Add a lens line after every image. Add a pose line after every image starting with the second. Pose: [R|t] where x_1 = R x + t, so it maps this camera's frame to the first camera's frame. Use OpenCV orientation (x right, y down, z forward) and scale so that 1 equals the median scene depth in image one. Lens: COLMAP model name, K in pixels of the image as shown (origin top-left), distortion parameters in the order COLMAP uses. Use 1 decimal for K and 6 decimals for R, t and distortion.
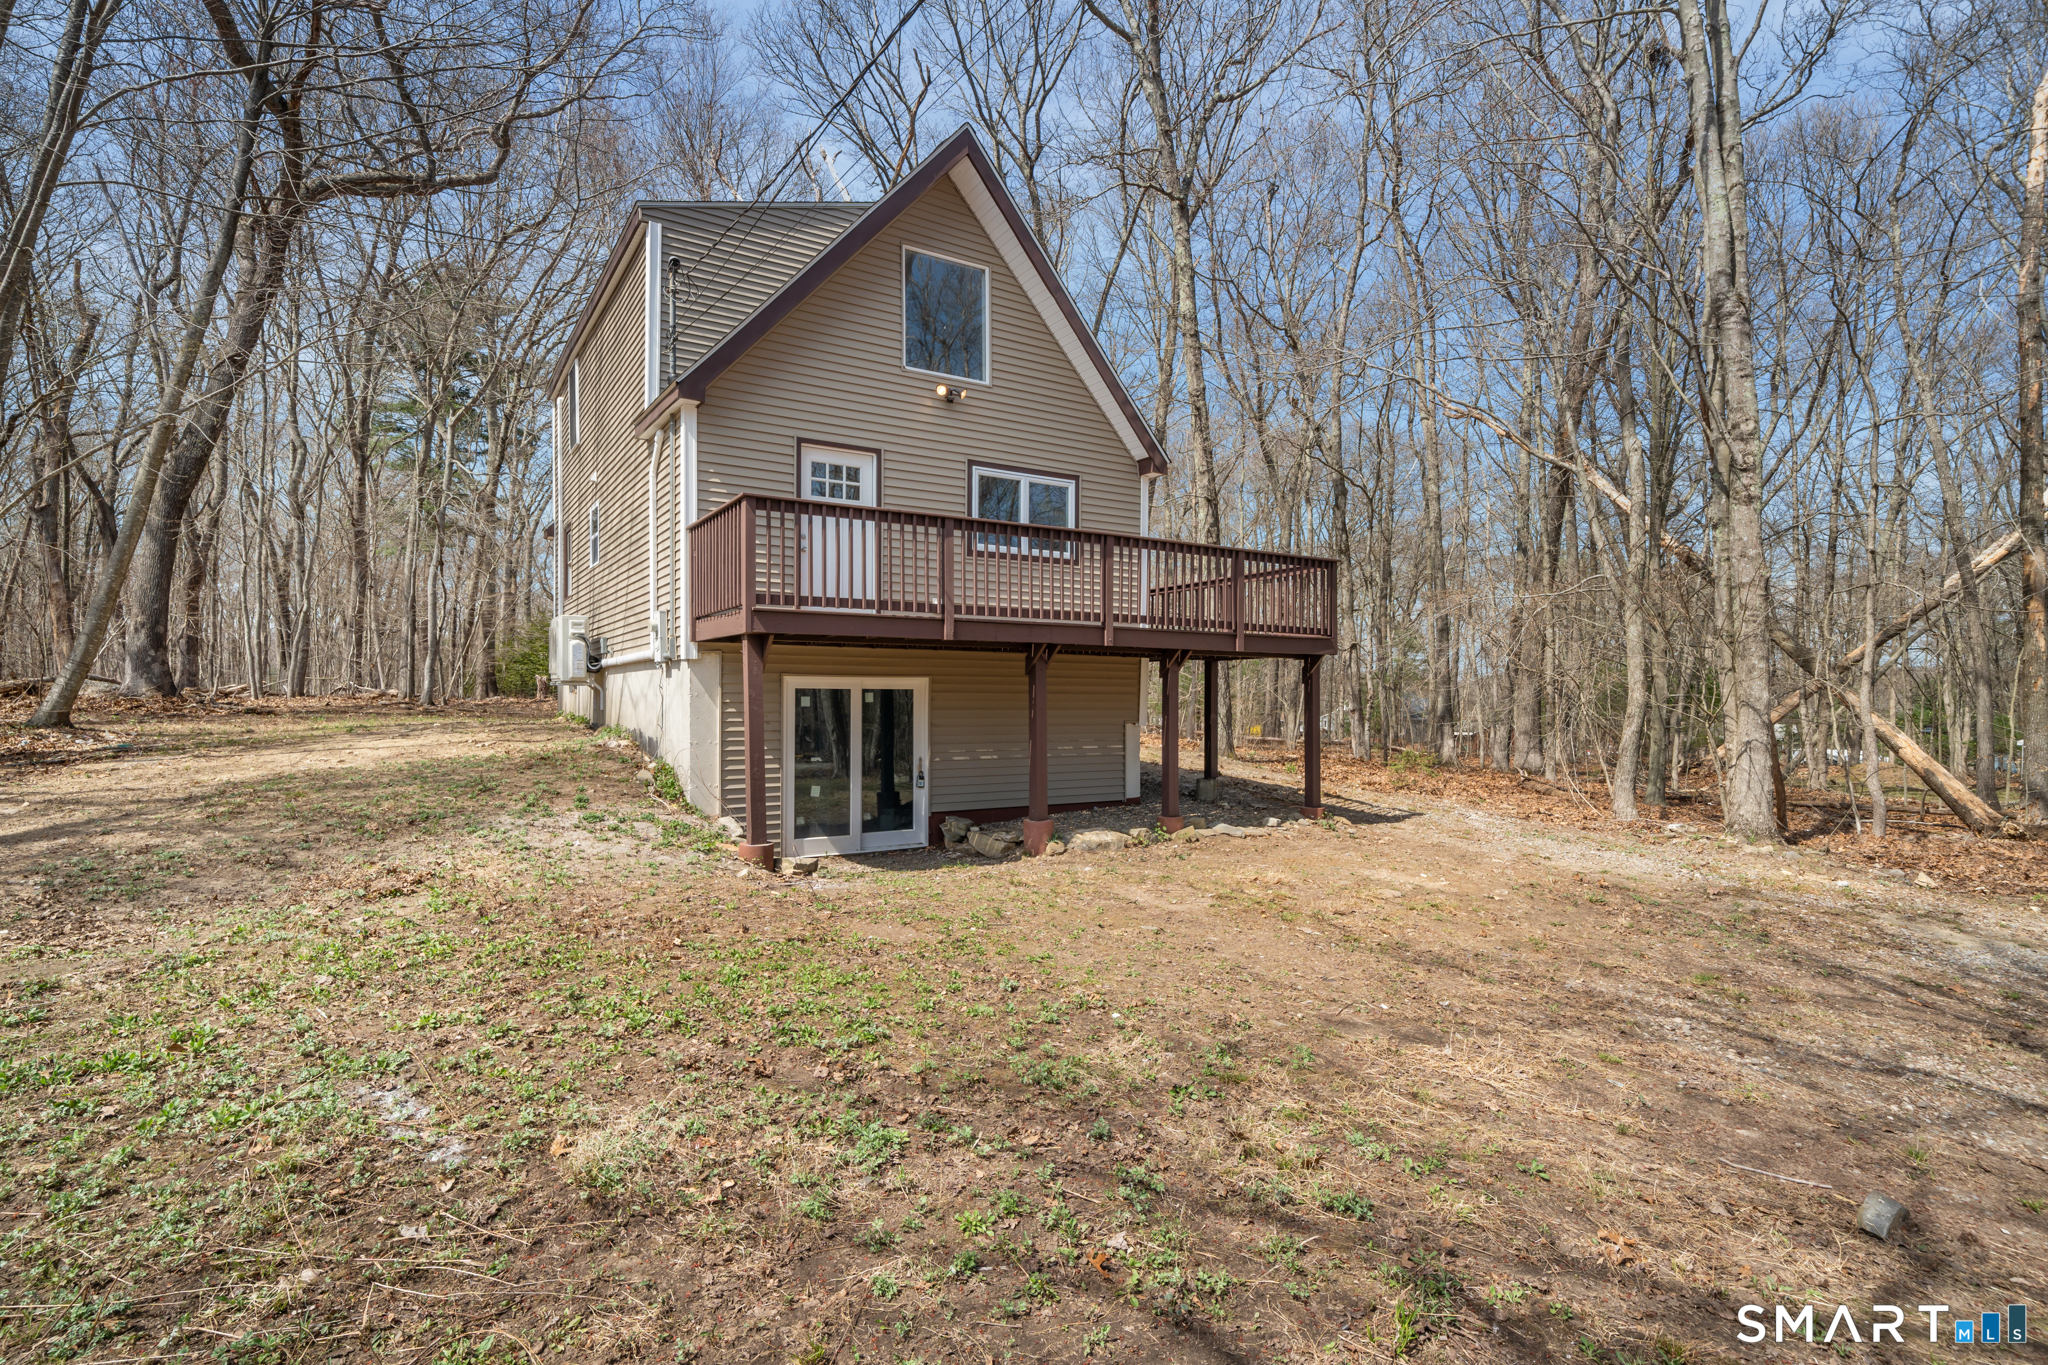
lens RADIAL K [[1004.5, 0, 1024.0], [0, 1004.5, 682.5], [0, 0, 1]] dist [0.000901, 0.000292]
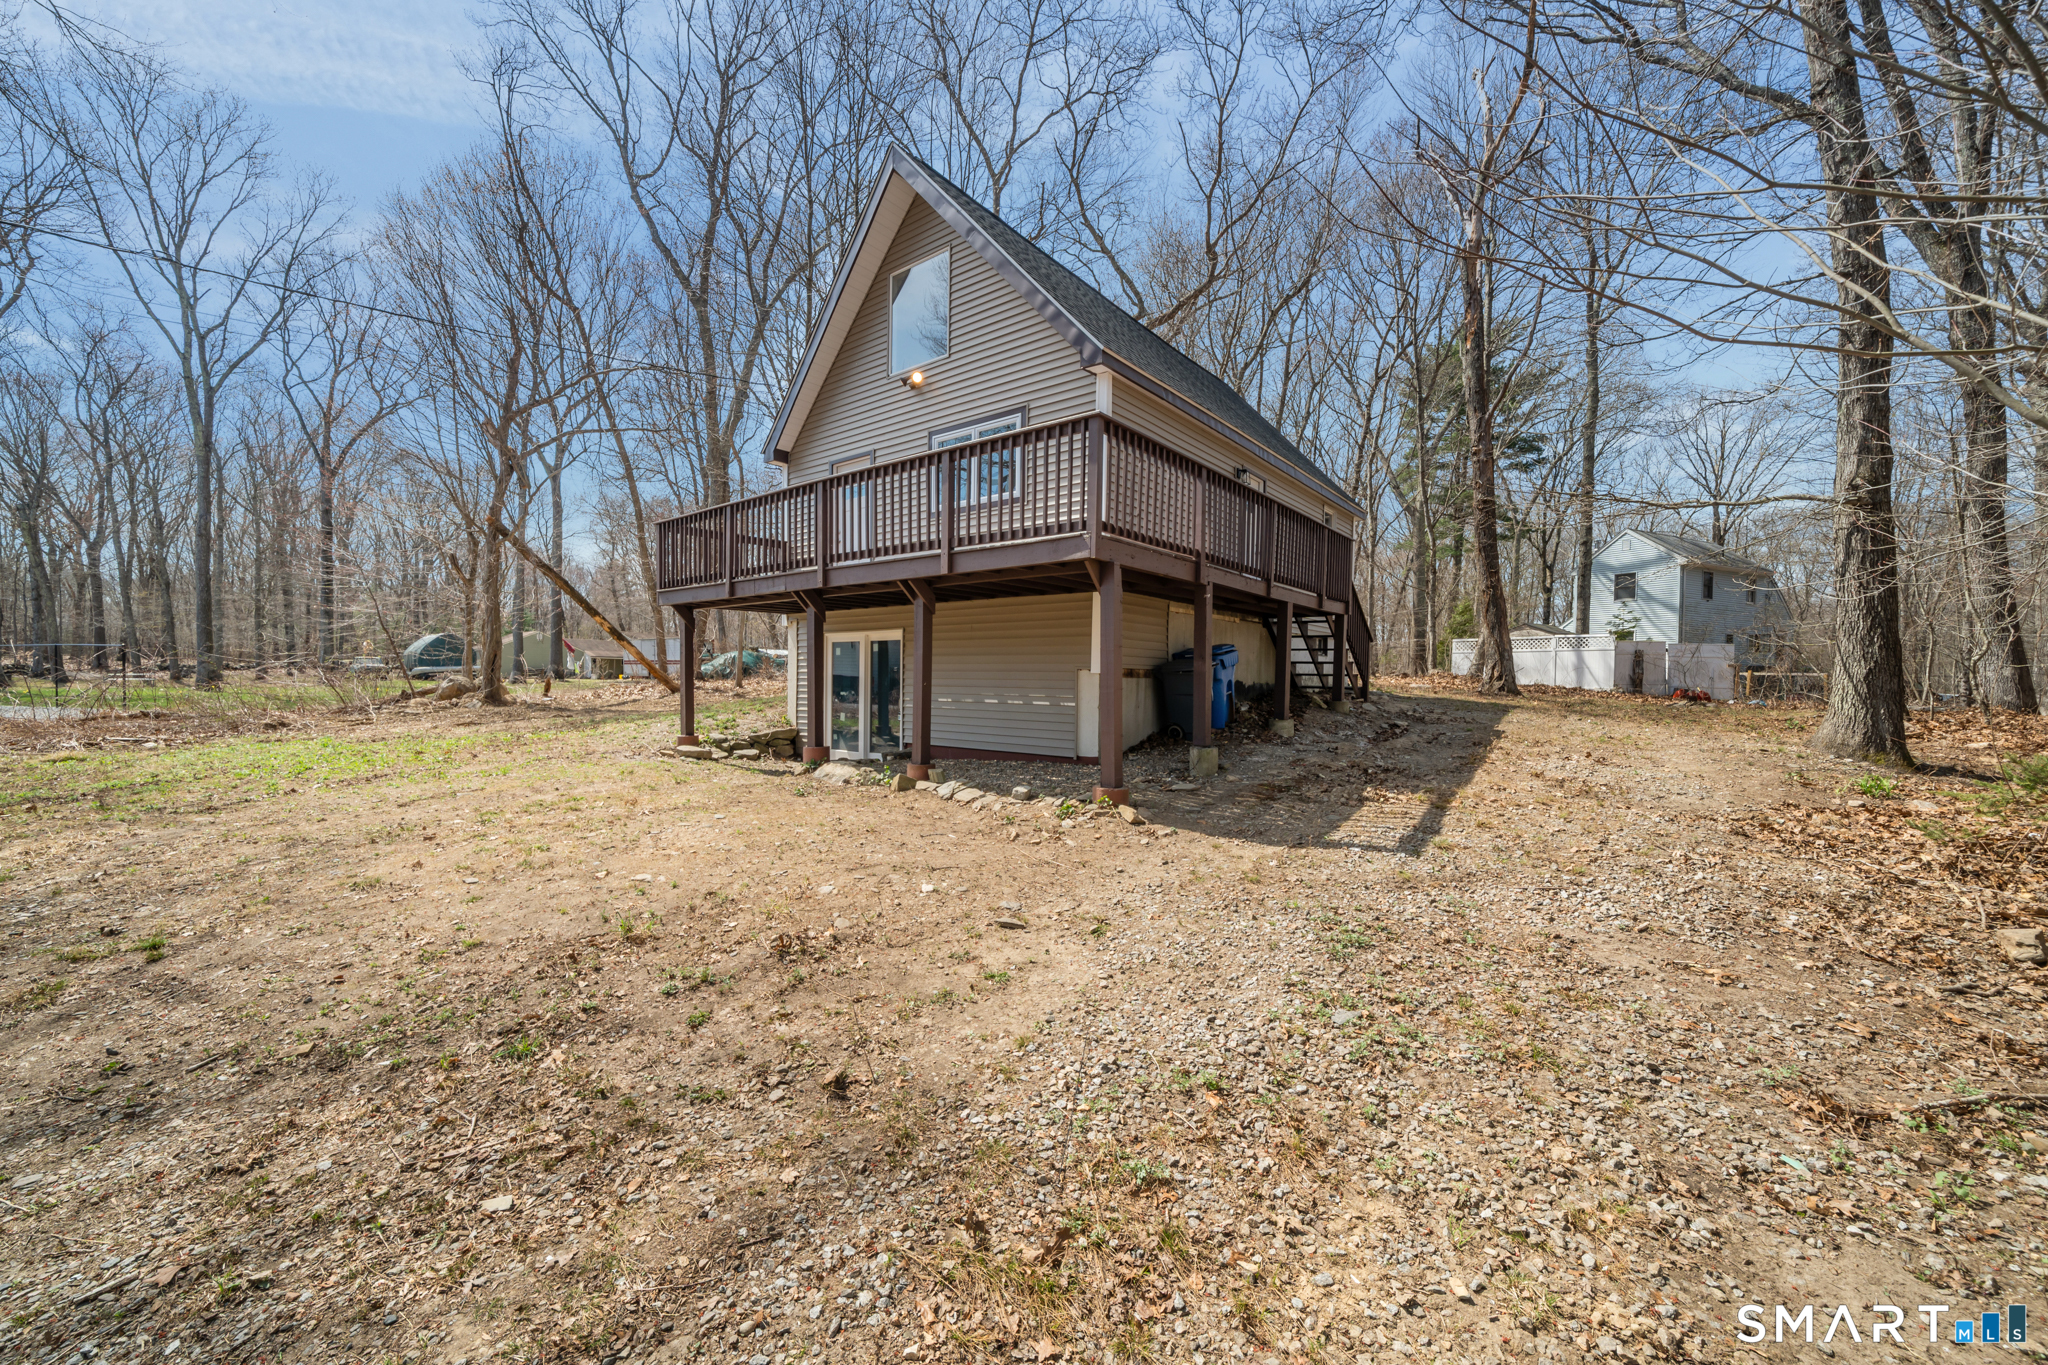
lens RADIAL K [[785.0, 0, 1023.9], [0, 785.0, 695.7], [0, 0, 1]] dist [-0.001058, -0.000037]
pose [[0.316817, 0.017102, -0.948333, 0.837887], [0.009663, 0.999727, 0.021257, 0.055400], [0.948438, -0.015898, 0.316565, 0.843926]]
